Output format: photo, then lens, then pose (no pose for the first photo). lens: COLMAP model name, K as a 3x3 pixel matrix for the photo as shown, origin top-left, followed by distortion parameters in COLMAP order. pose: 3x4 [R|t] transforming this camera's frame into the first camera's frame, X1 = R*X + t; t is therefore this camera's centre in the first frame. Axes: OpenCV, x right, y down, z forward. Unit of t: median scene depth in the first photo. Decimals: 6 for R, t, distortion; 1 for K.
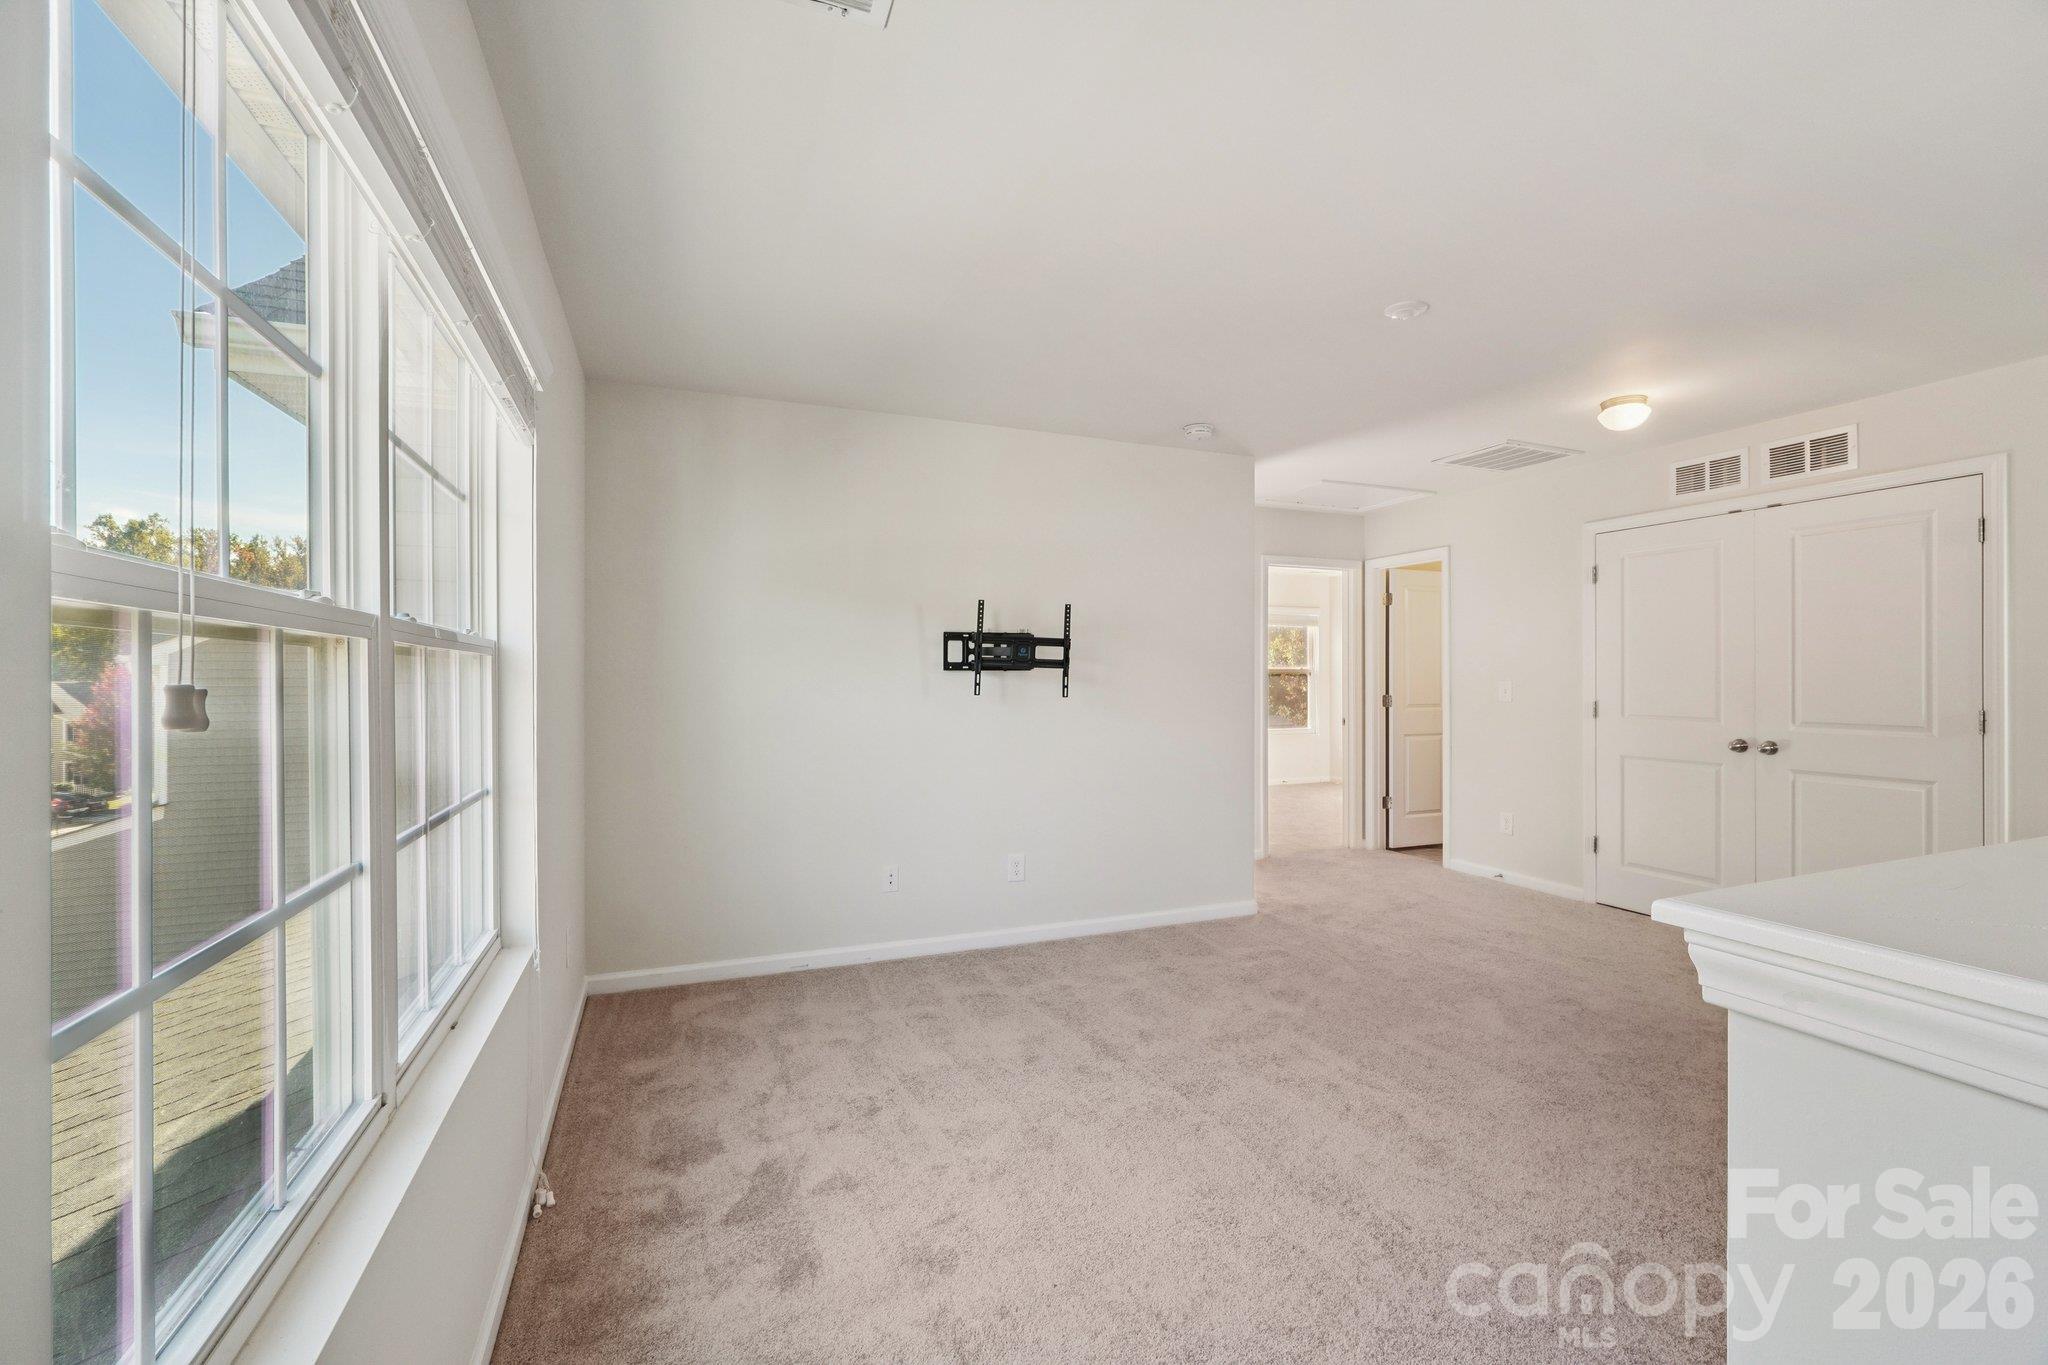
lens RADIAL K [[869.7, 0, 1023.6], [0, 869.7, 694.5], [0, 0, 1]] dist [-0.010145, 0.004057]
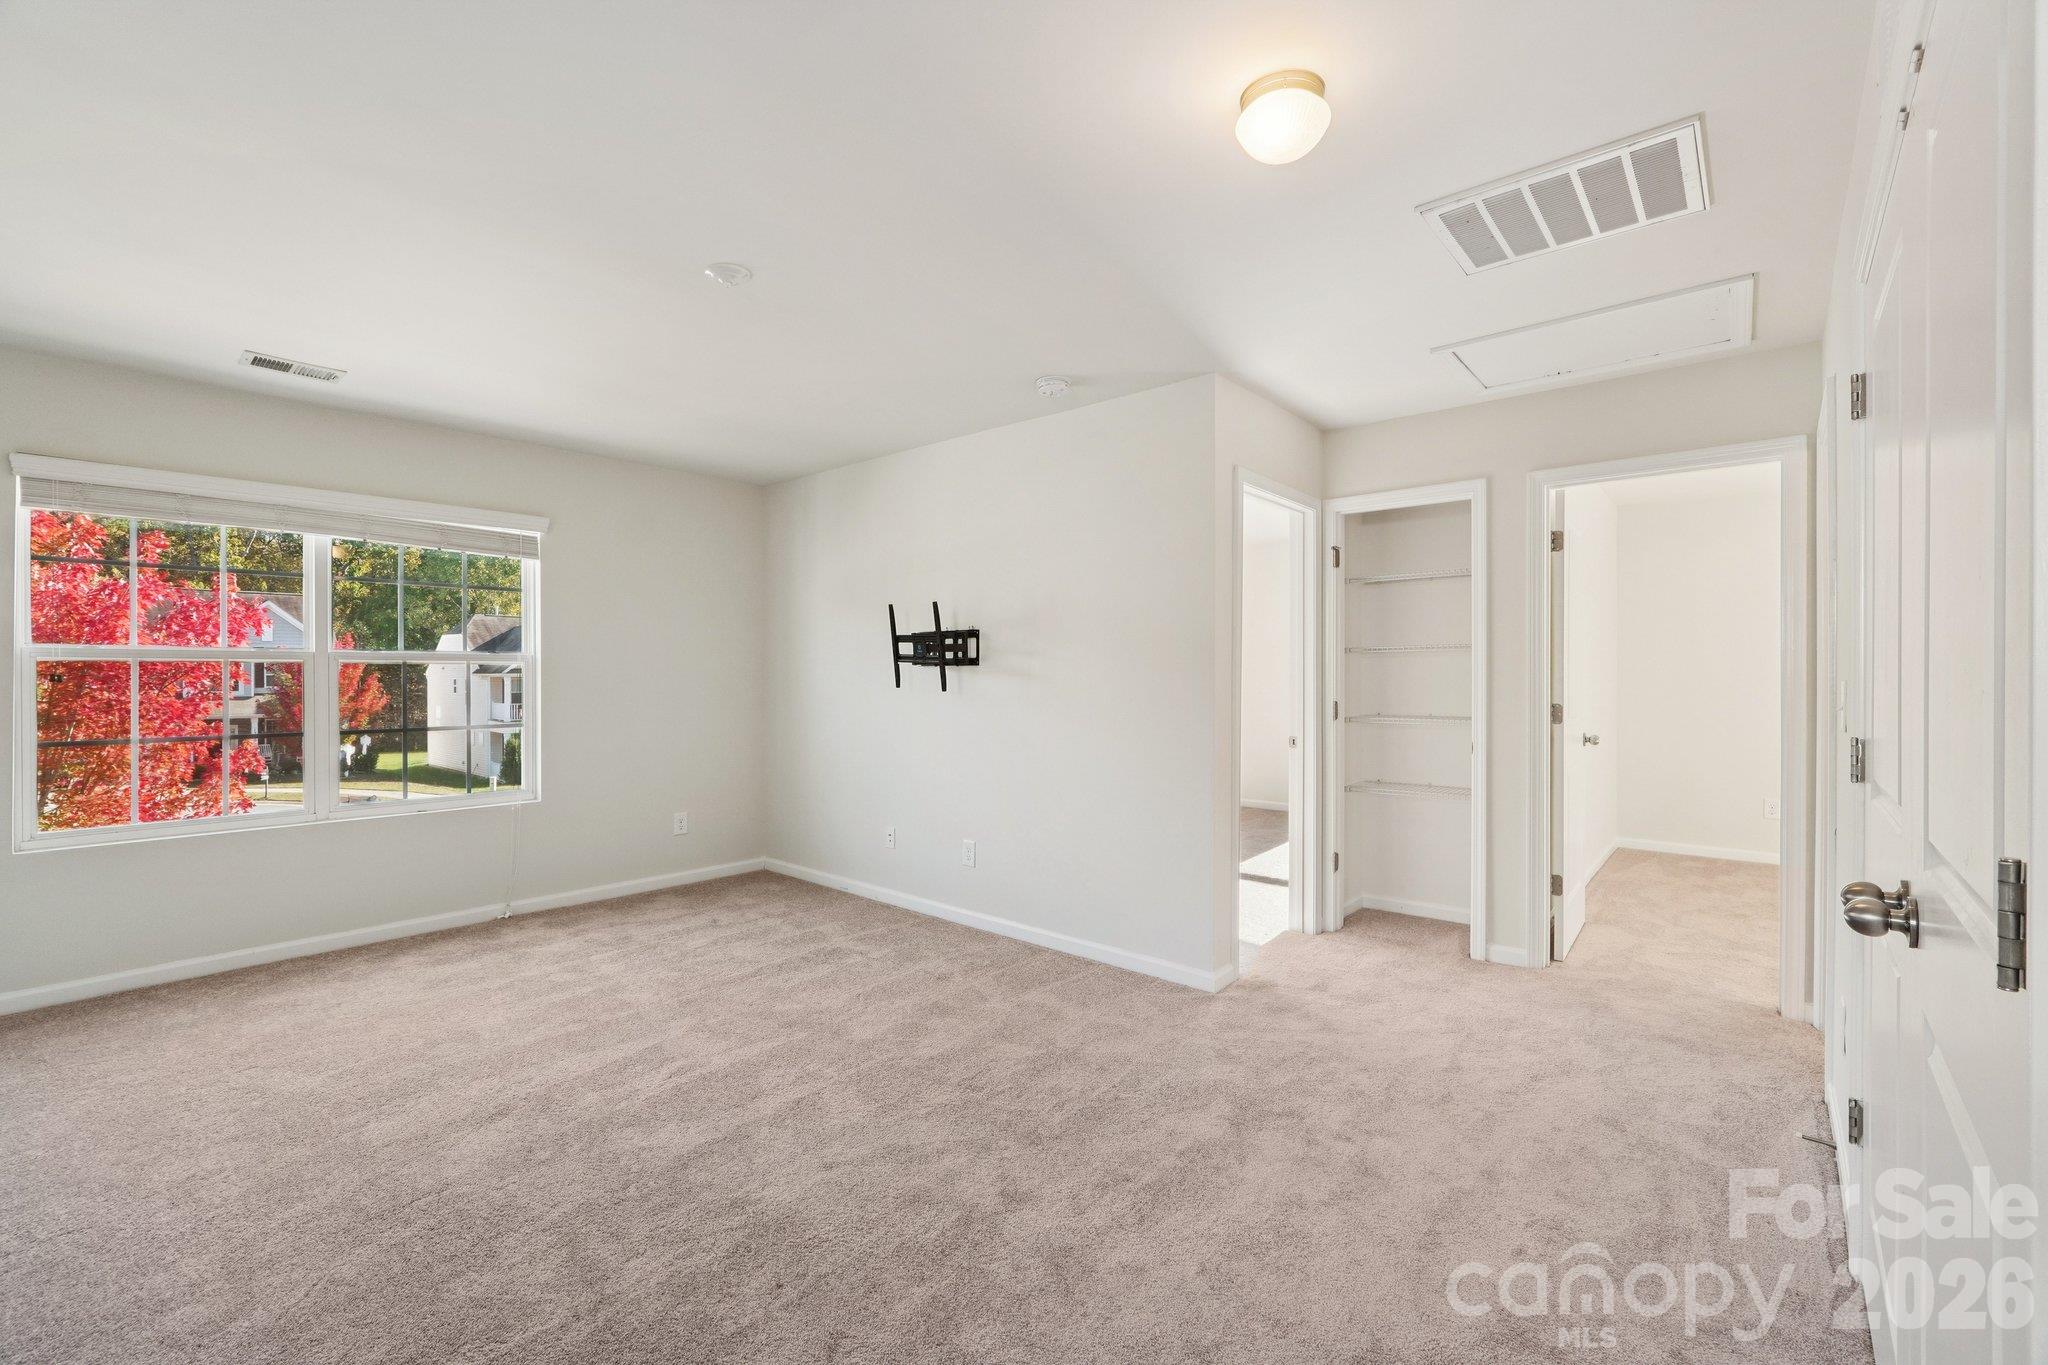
lens RADIAL K [[869.7, 0, 1021.4], [0, 869.7, 681.2], [0, 0, 1]] dist [-0.010145, 0.004057]
pose [[0.433464, 0.005895, -0.901152, 1.019332], [-0.014622, 0.999893, -0.000493, -0.009334], [0.901052, 0.013391, 0.433504, 0.632284]]
